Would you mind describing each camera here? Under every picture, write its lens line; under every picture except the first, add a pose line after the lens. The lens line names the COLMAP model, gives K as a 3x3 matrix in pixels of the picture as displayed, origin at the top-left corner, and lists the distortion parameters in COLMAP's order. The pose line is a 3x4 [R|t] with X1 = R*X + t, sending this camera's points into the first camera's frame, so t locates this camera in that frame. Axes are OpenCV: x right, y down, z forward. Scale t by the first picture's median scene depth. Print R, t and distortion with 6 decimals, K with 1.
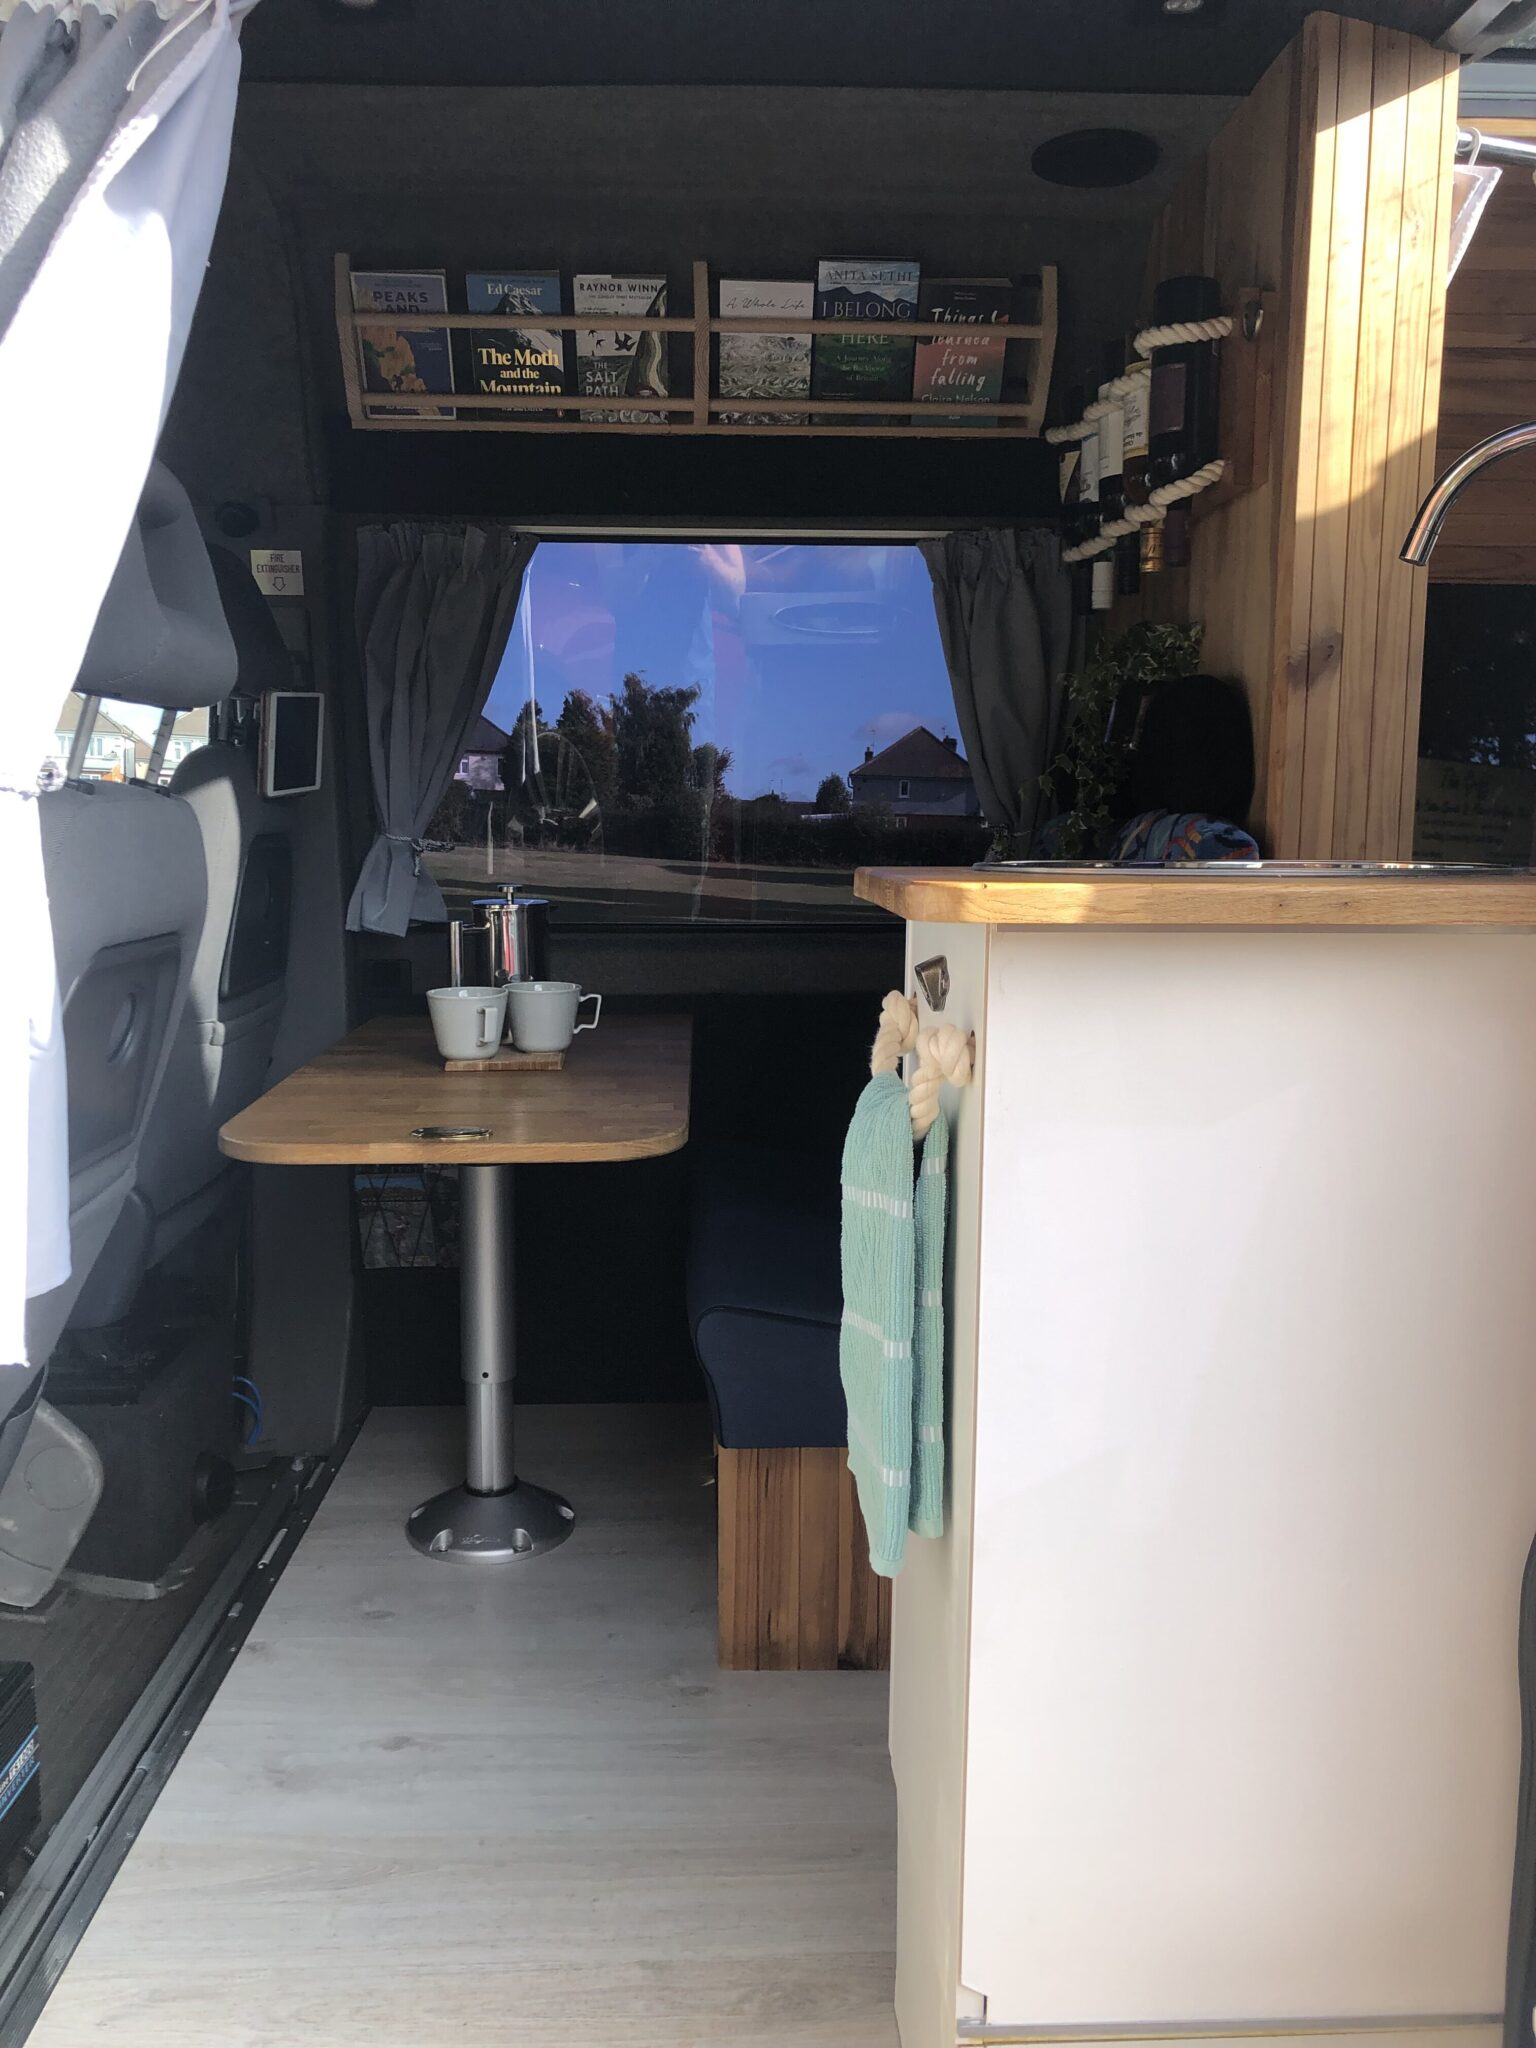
lens RADIAL K [[1677.7, 0, 758.9], [0, 1677.7, 1039.0], [0, 0, 1]] dist [0.031558, -0.013759]
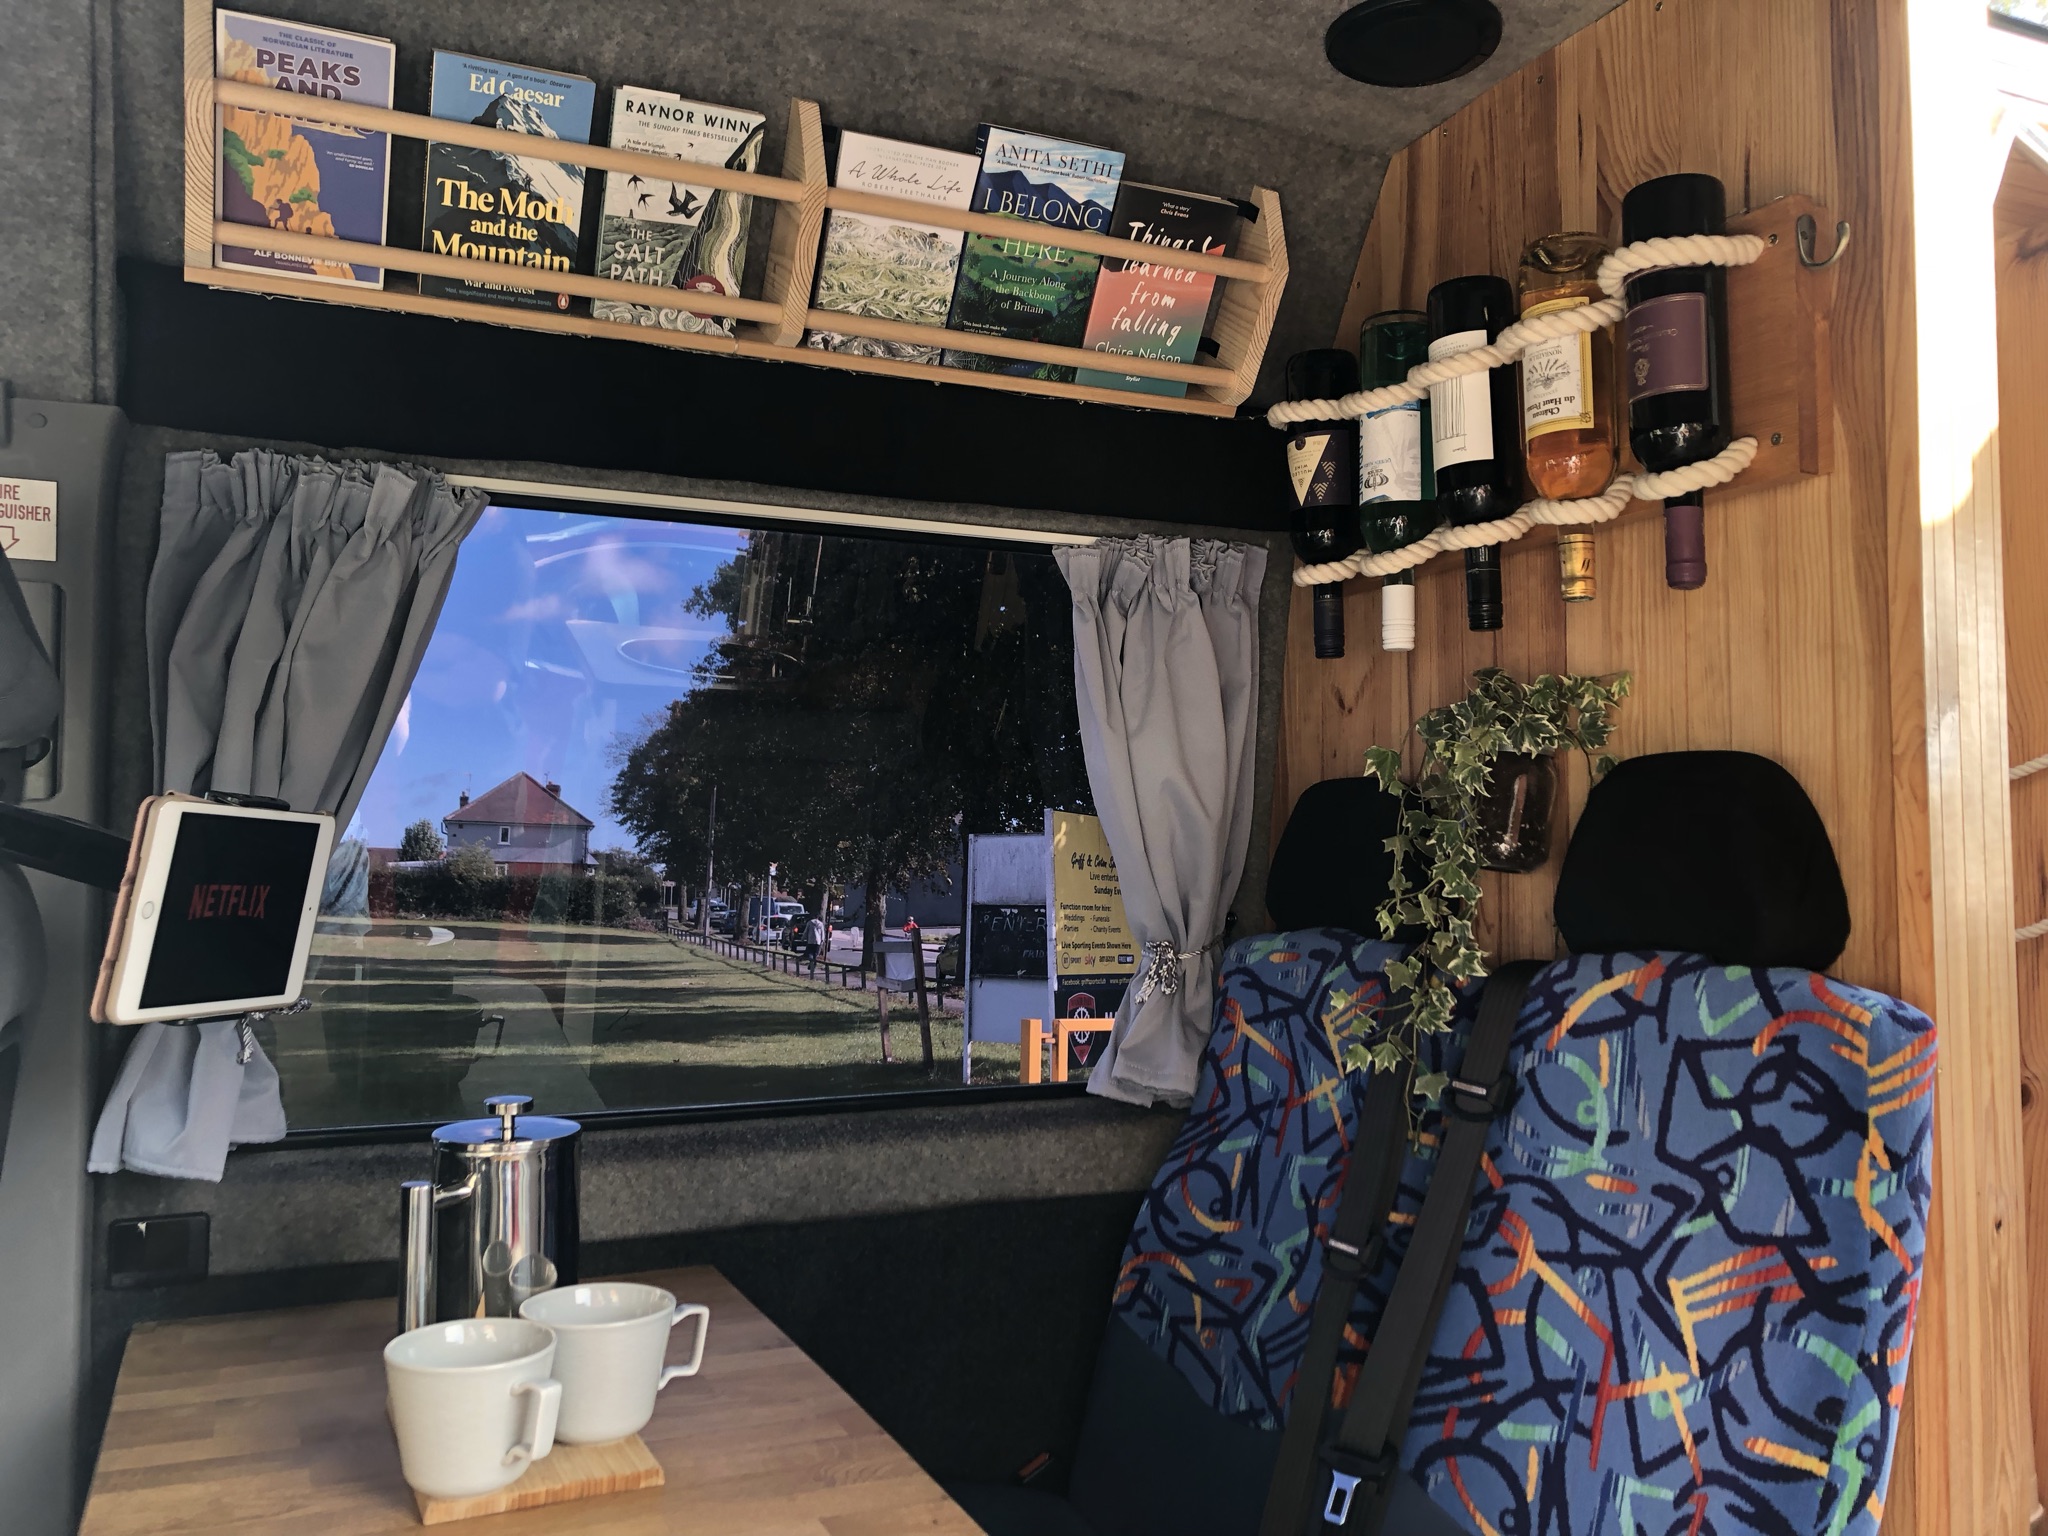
lens RADIAL K [[1677.7, 0, 997.1], [0, 1677.7, 773.2], [0, 0, 1]] dist [0.031558, -0.013759]
pose [[0.927953, 0.017778, 0.372273, -0.210728], [0.050608, 0.983599, -0.173121, -0.095204], [-0.369245, 0.179488, 0.911834, 0.444733]]
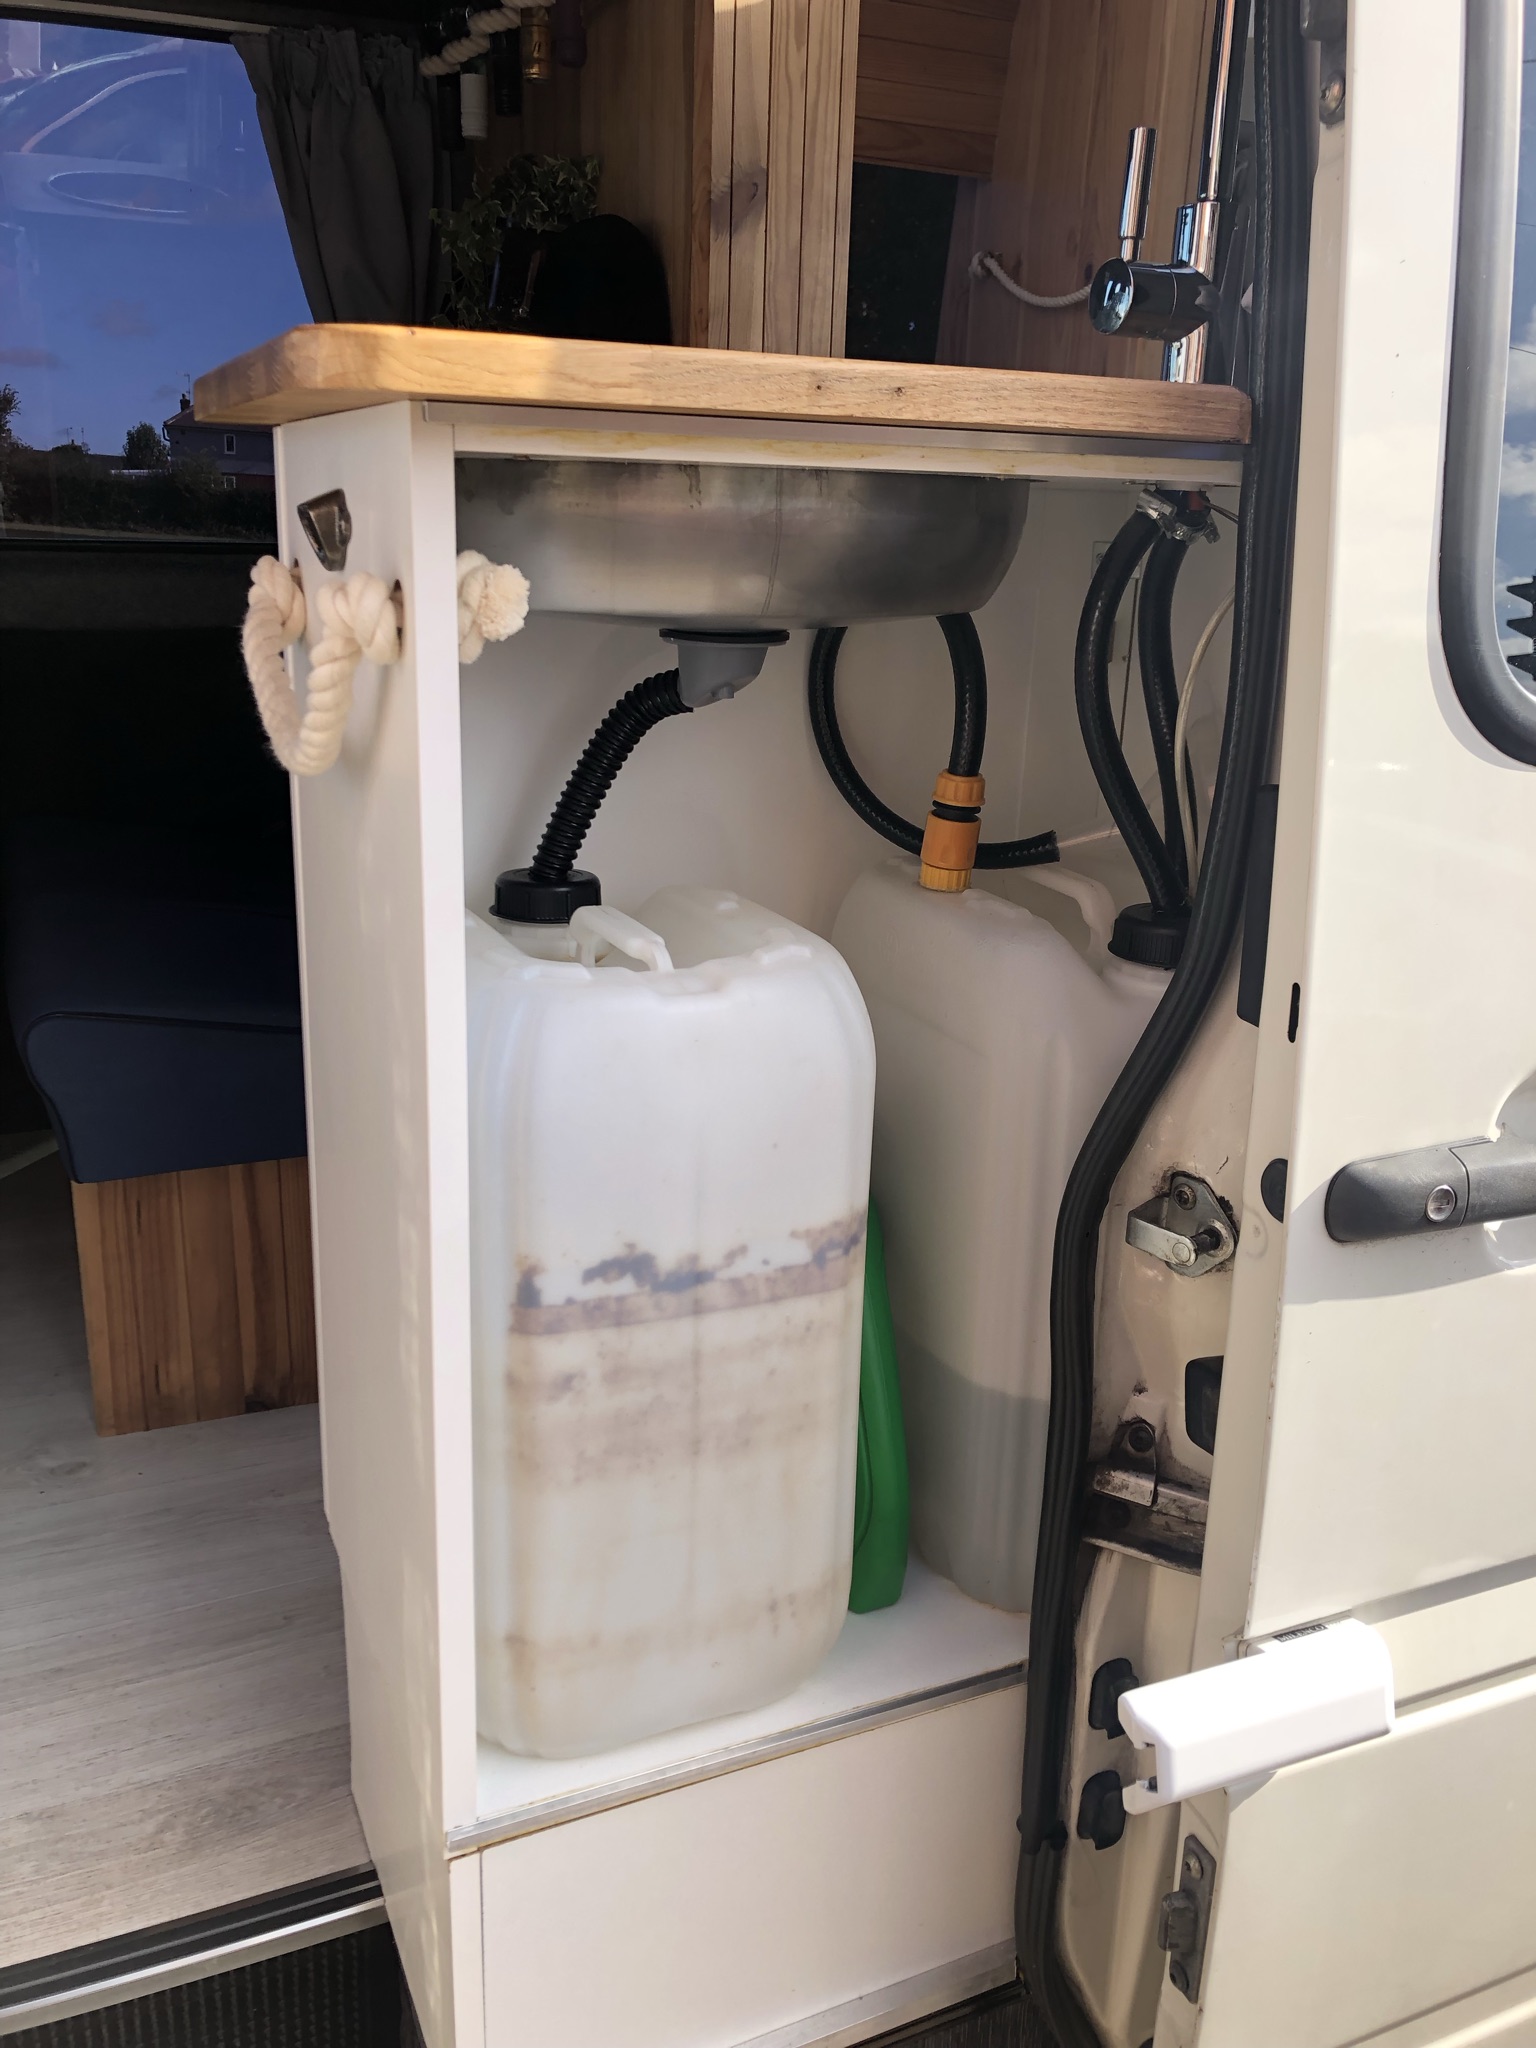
lens RADIAL K [[1677.7, 0, 772.2], [0, 1677.7, 1027.3], [0, 0, 1]] dist [0.031558, -0.013759]
pose [[0.927616, -0.087944, 0.363034, 0.000582], [0.022014, 0.983071, 0.181898, 0.024929], [-0.372885, -0.160740, 0.913848, 0.123308]]
